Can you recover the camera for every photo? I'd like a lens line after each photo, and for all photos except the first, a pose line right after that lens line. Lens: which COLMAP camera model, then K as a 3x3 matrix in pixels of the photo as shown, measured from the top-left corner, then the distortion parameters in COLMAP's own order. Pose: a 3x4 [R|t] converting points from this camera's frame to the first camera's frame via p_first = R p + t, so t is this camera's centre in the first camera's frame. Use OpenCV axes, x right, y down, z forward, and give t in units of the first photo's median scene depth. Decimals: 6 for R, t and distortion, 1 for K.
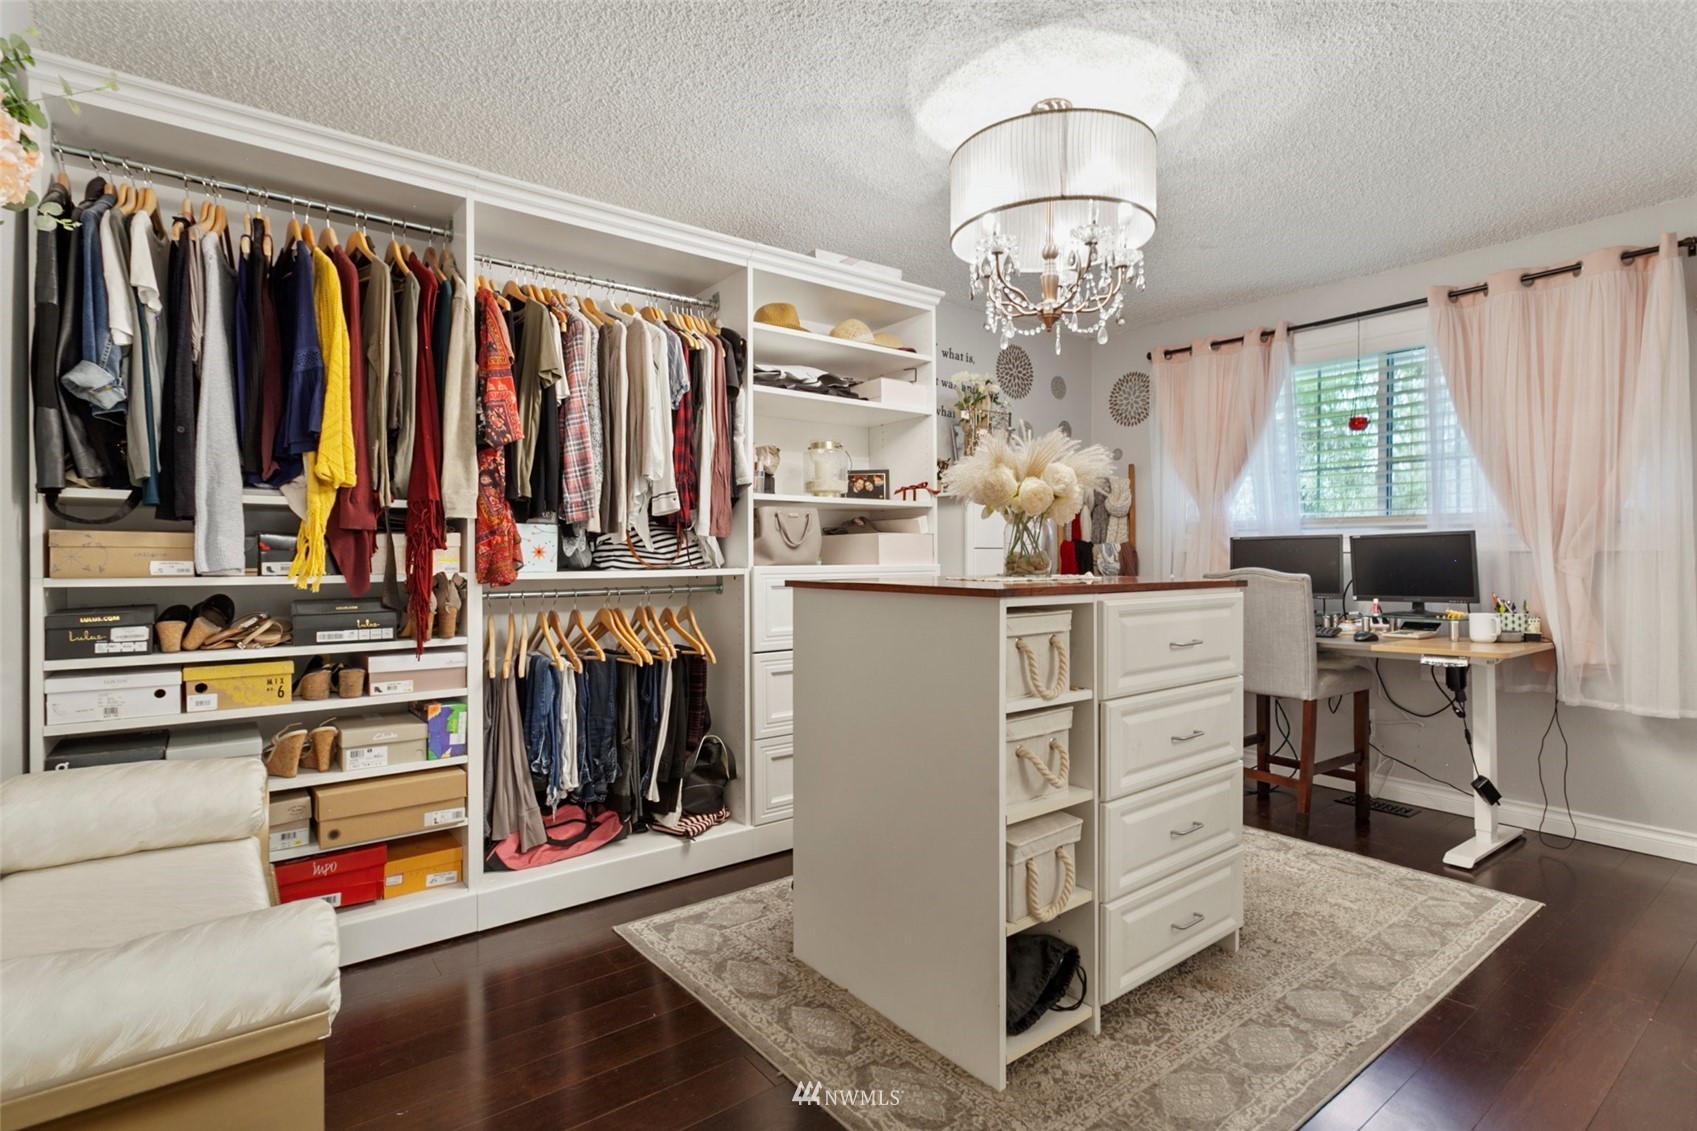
lens RADIAL K [[819.4, 0, 846.6], [0, 819.4, 558.0], [0, 0, 1]] dist [0.003033, 0.000362]
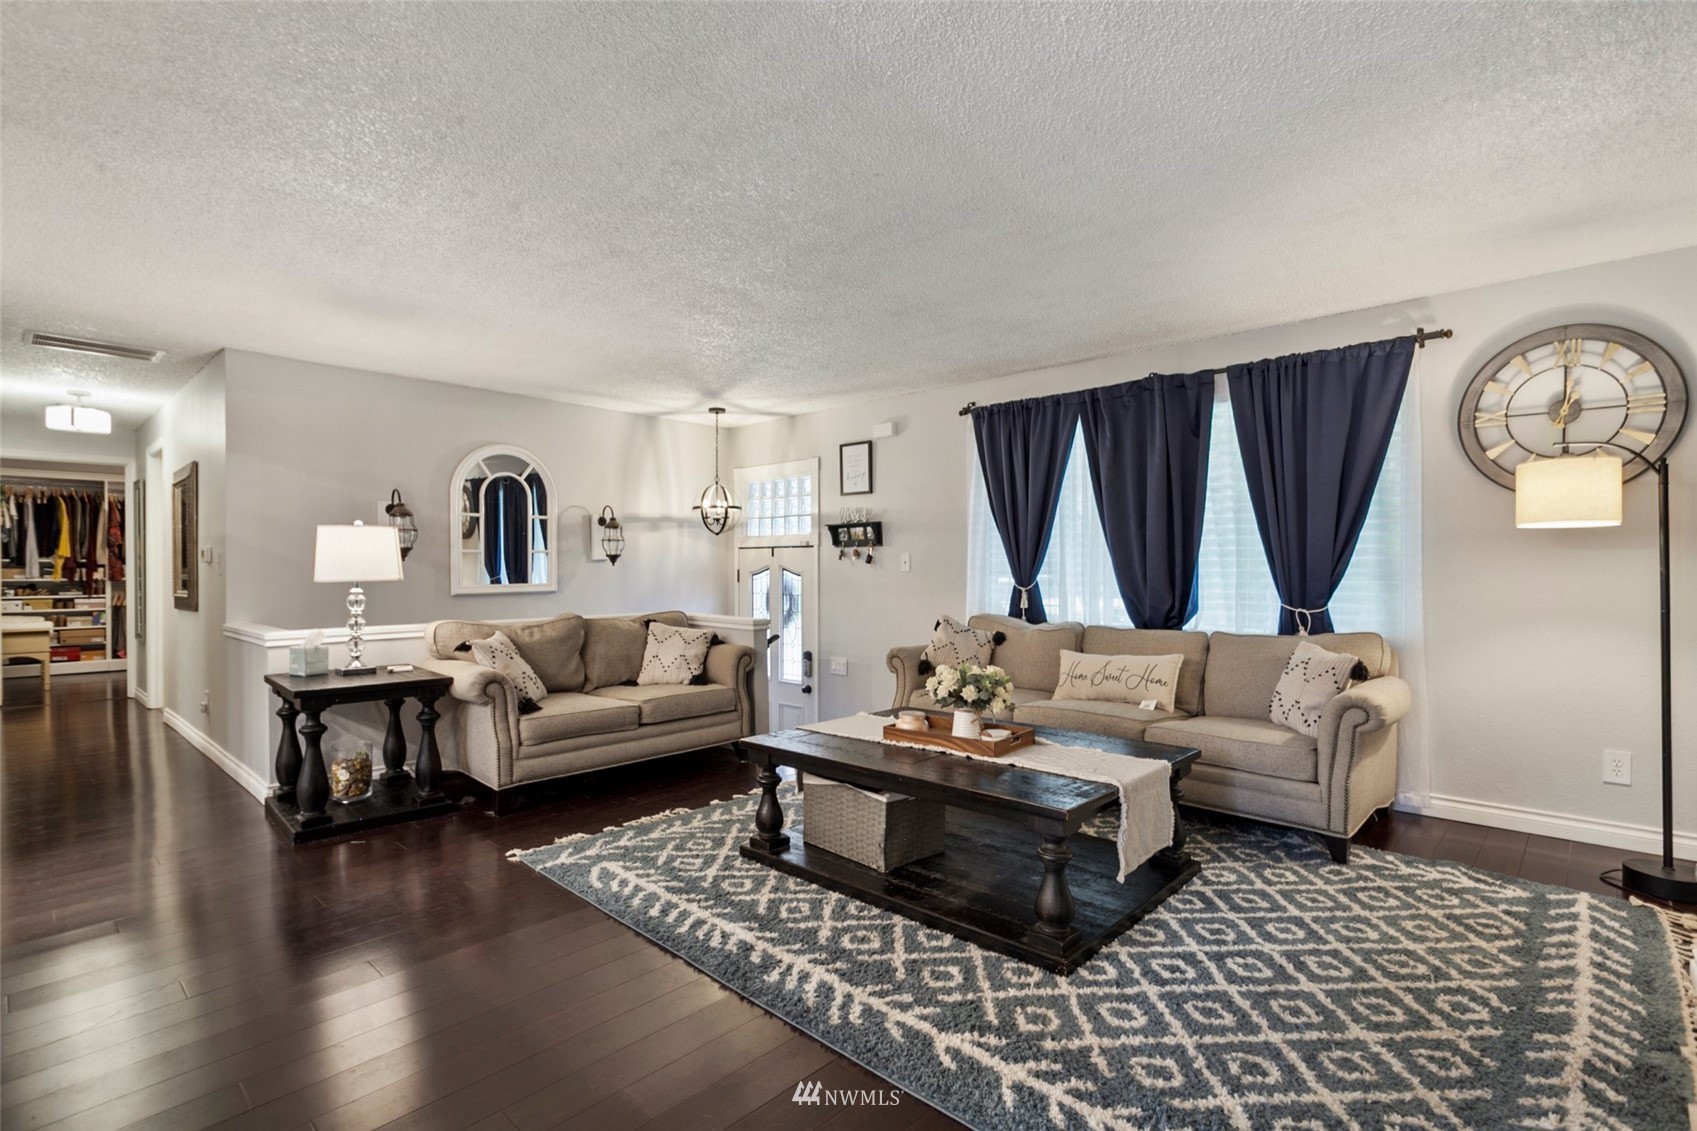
lens RADIAL K [[819.4, 0, 852.3], [0, 819.4, 573.2], [0, 0, 1]] dist [0.003033, 0.000362]
pose [[0.987733, 0.001318, 0.156144, 2.598781], [-0.003287, 0.999918, 0.012354, -0.069592], [-0.156115, -0.012716, 0.987657, -3.635975]]
